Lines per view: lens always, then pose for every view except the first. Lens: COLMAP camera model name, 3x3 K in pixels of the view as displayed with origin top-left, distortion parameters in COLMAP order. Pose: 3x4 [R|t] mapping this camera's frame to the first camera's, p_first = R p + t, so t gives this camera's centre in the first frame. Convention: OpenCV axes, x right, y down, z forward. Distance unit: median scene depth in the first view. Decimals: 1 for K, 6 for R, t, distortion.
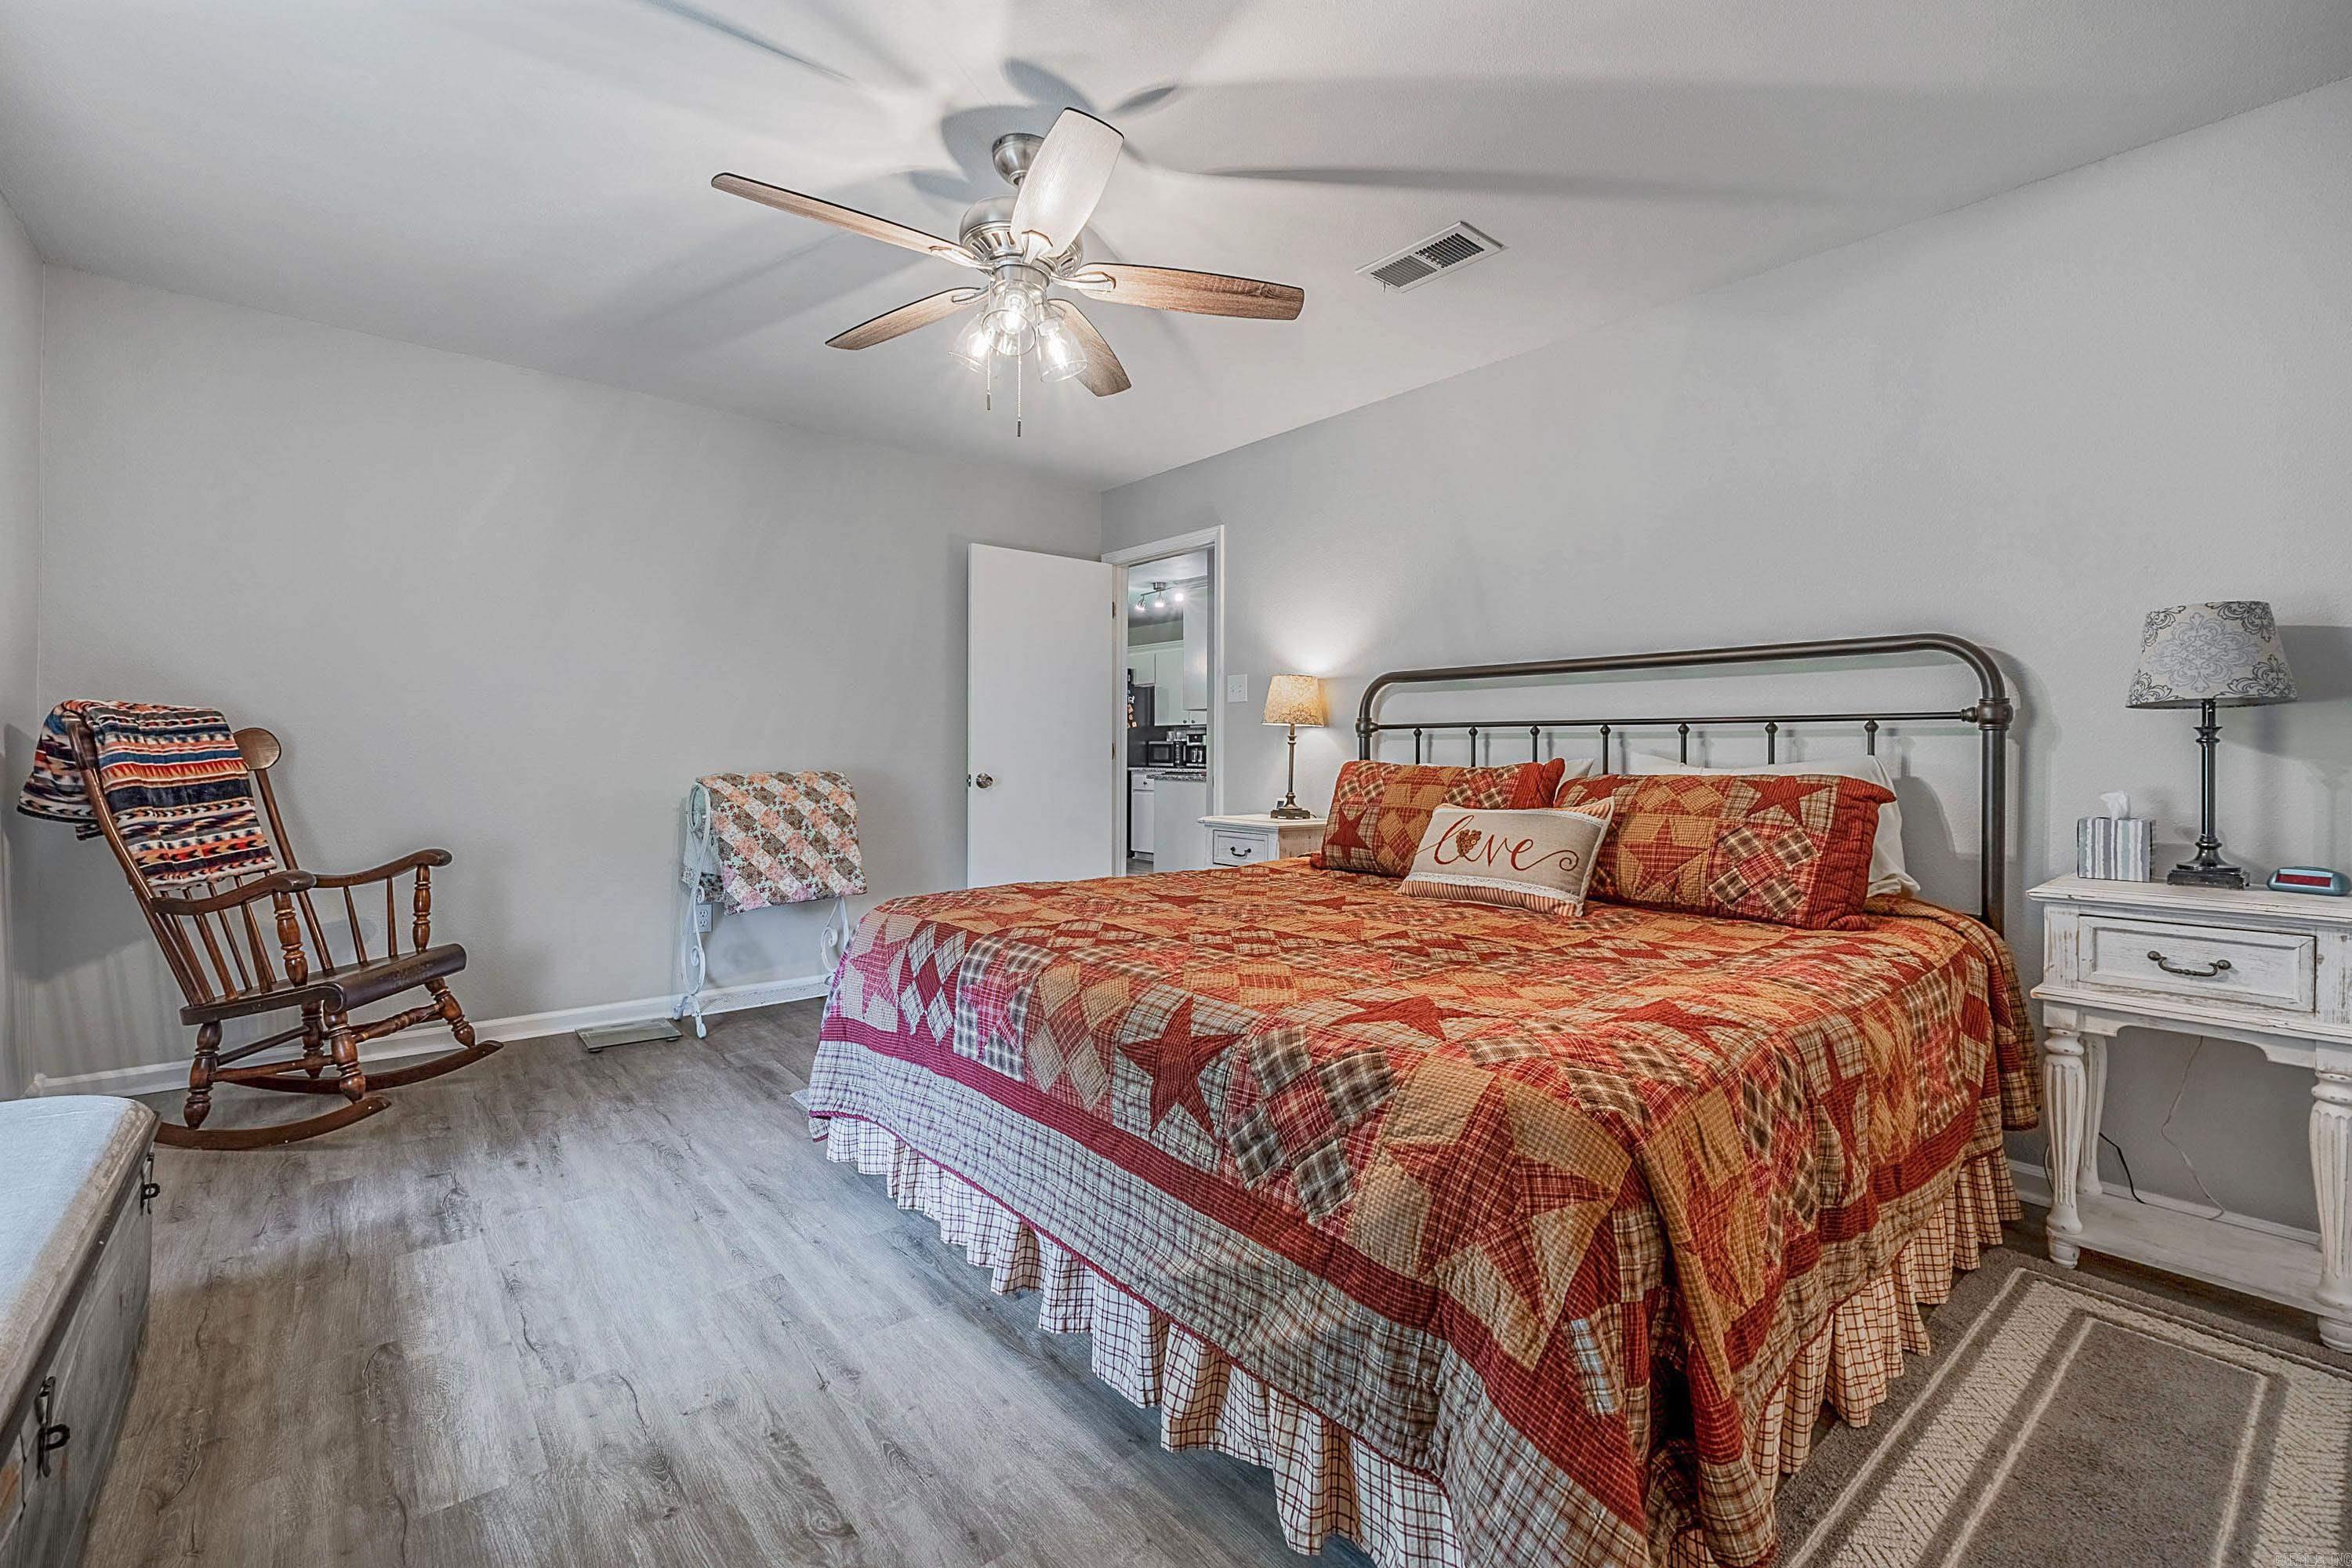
lens RADIAL K [[999.3, 0, 1191.0], [0, 999.3, 762.6], [0, 0, 1]] dist [-0.004839, 0.000071]
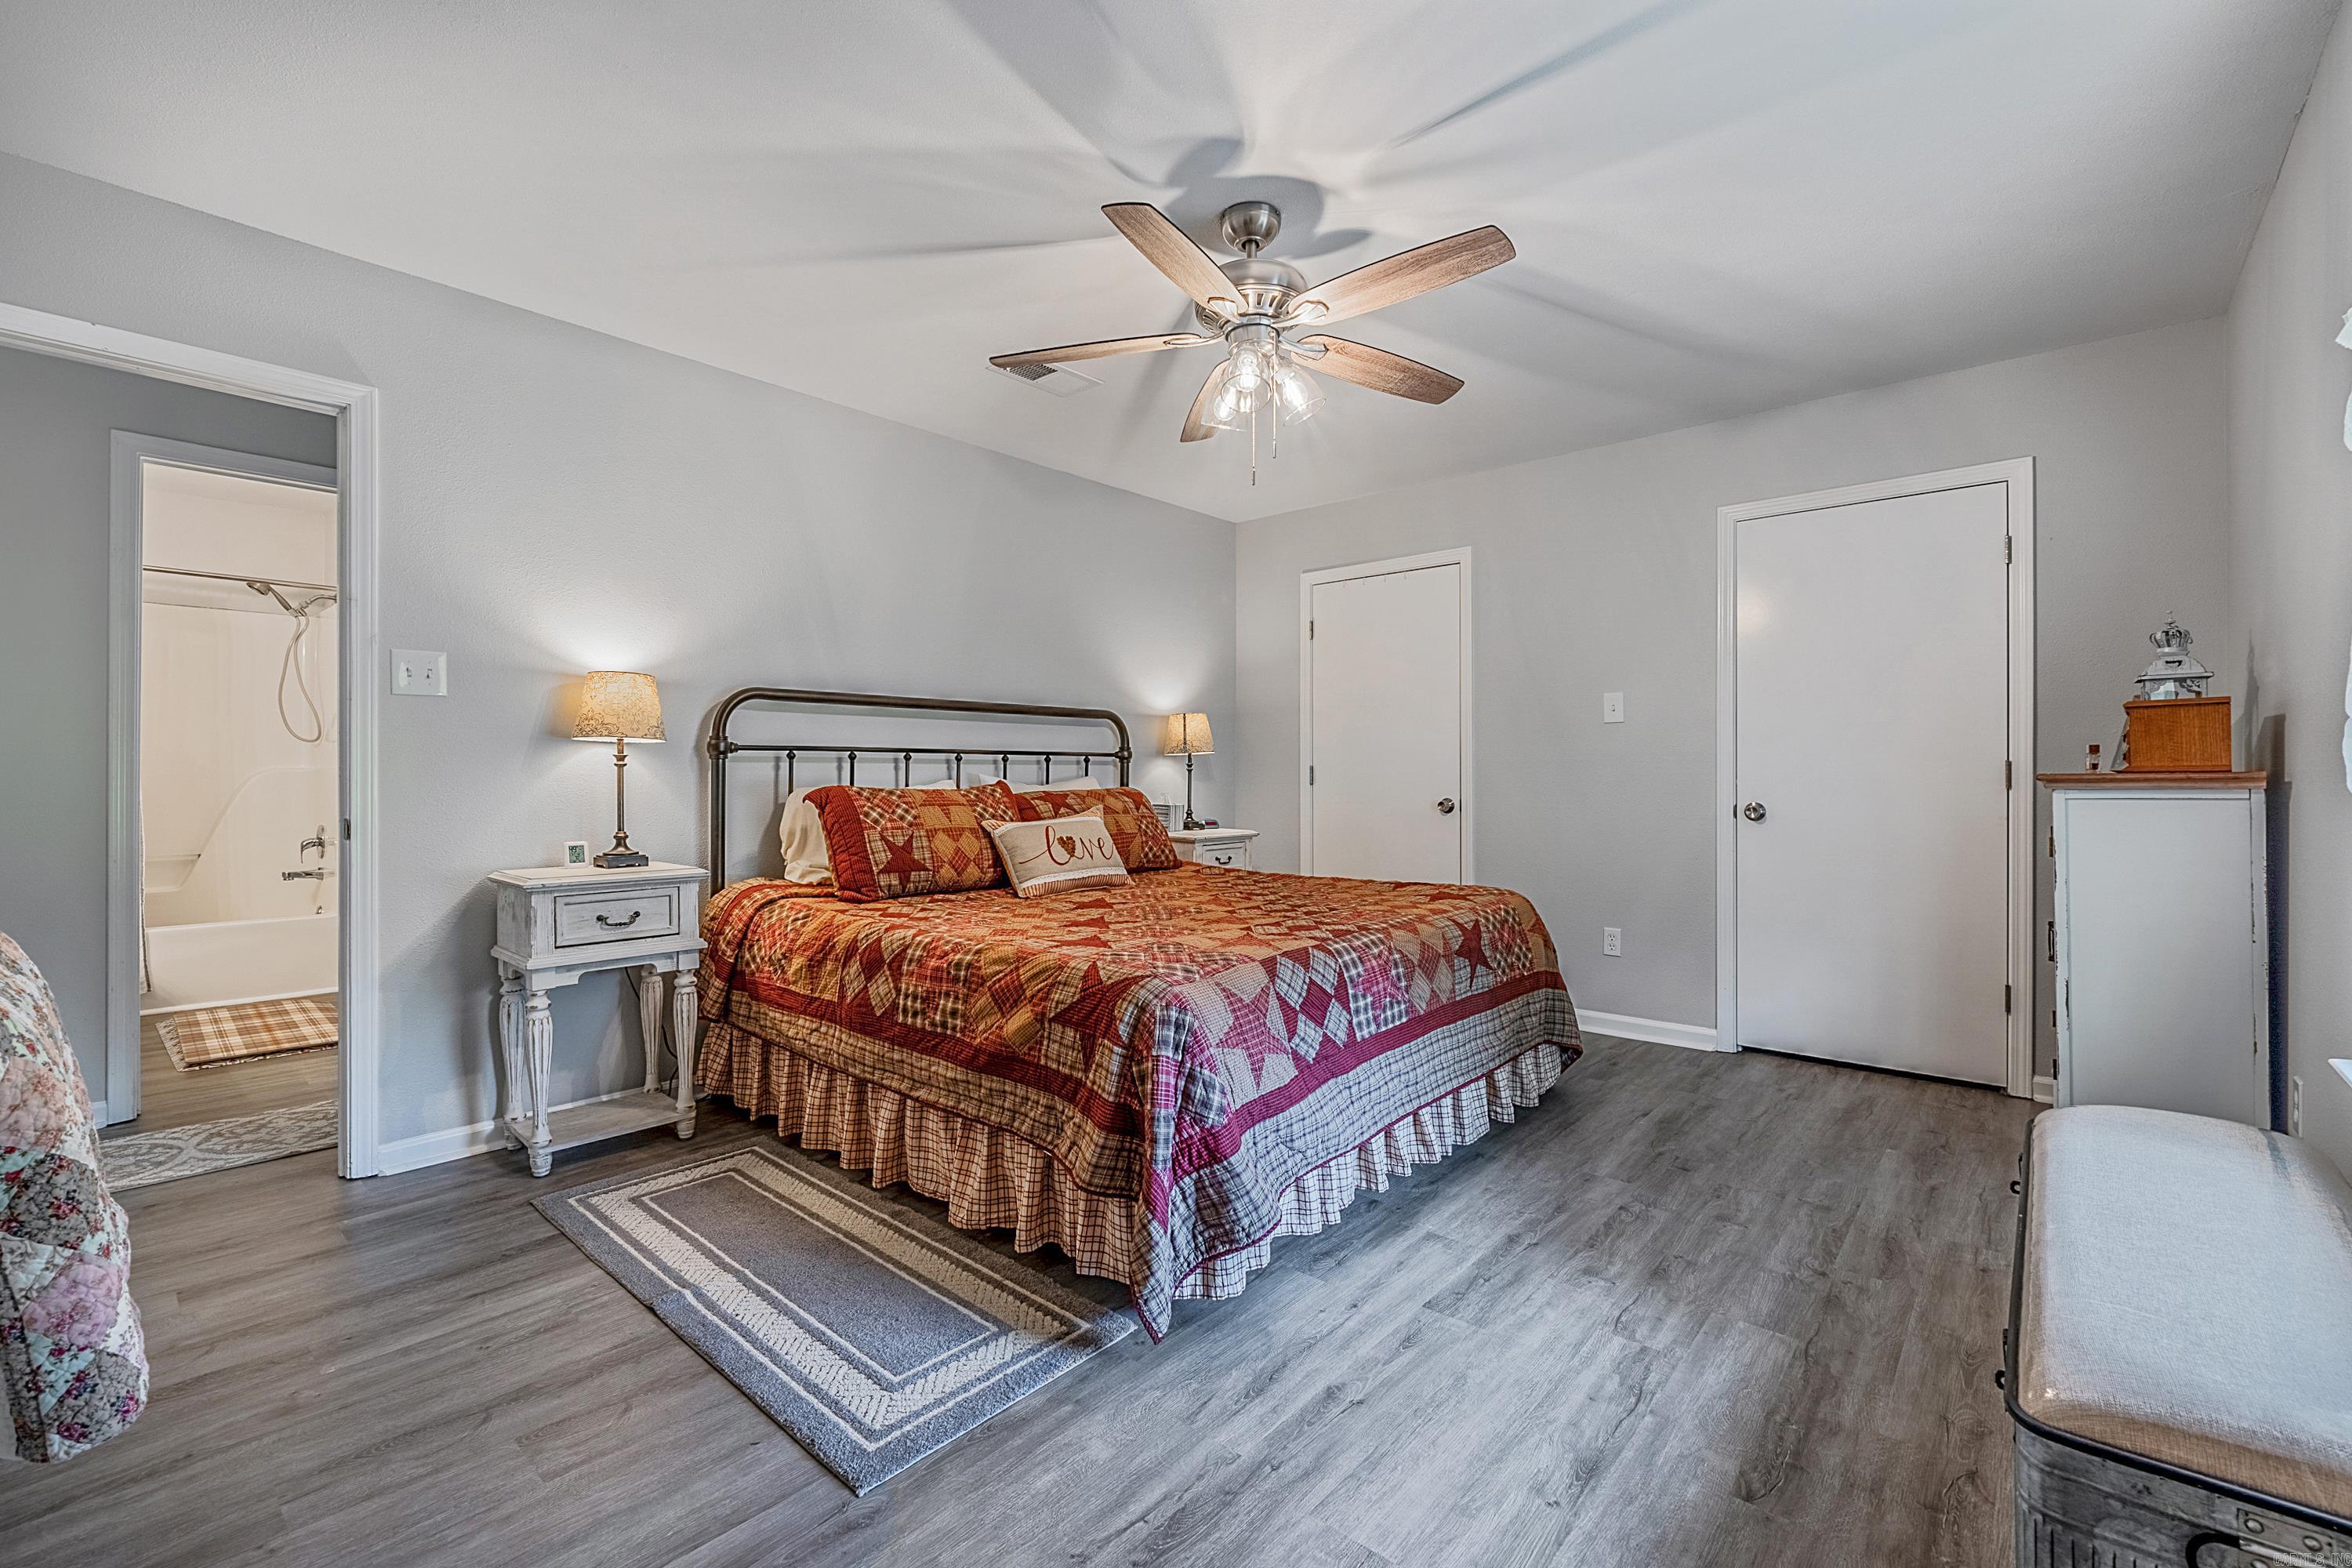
lens RADIAL K [[999.3, 0, 1170.2], [0, 999.3, 779.4], [0, 0, 1]] dist [-0.004839, 0.000071]
pose [[-0.136182, -0.015133, 0.990568, -1.006630], [0.008223, 0.999832, 0.016405, -0.026163], [-0.990650, 0.010379, -0.136034, 1.021178]]
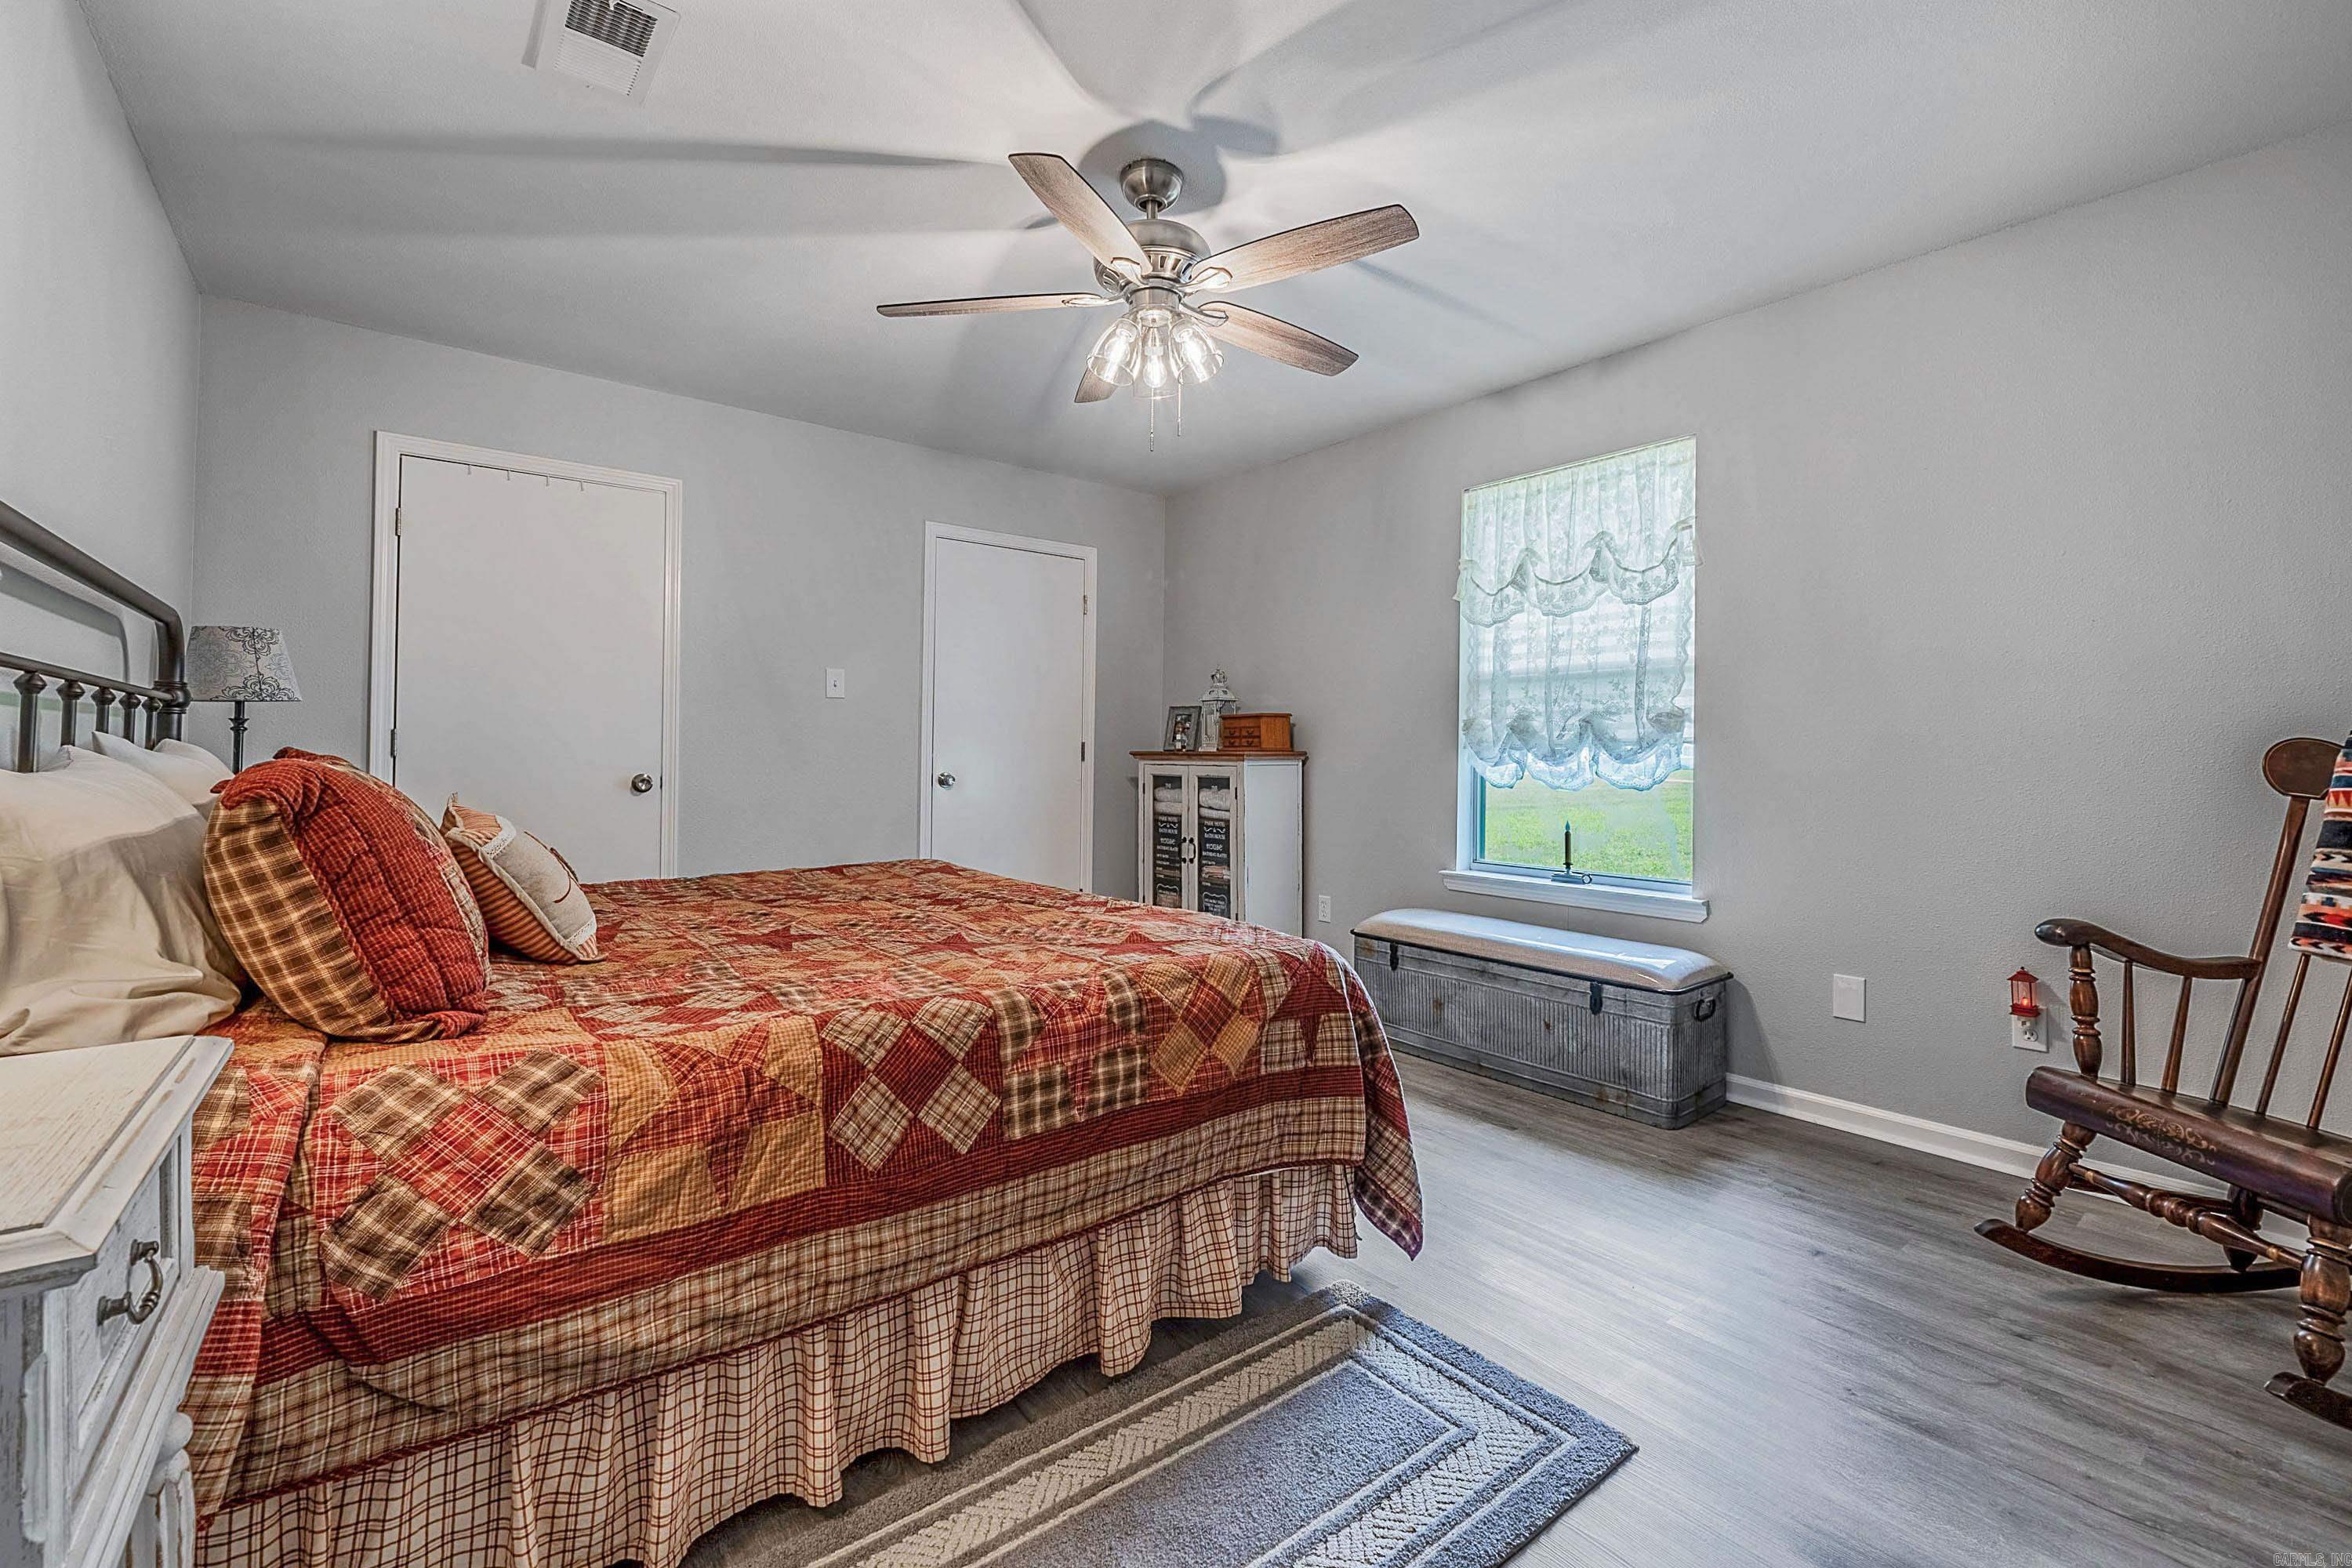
lens RADIAL K [[999.3, 0, 1189.2], [0, 999.3, 748.7], [0, 0, 1]] dist [-0.004839, 0.000071]
pose [[-0.999342, -0.018052, 0.031470, -0.207290], [-0.017965, 0.999834, 0.003042, -0.017065], [-0.031519, 0.002474, -0.999500, 1.688524]]
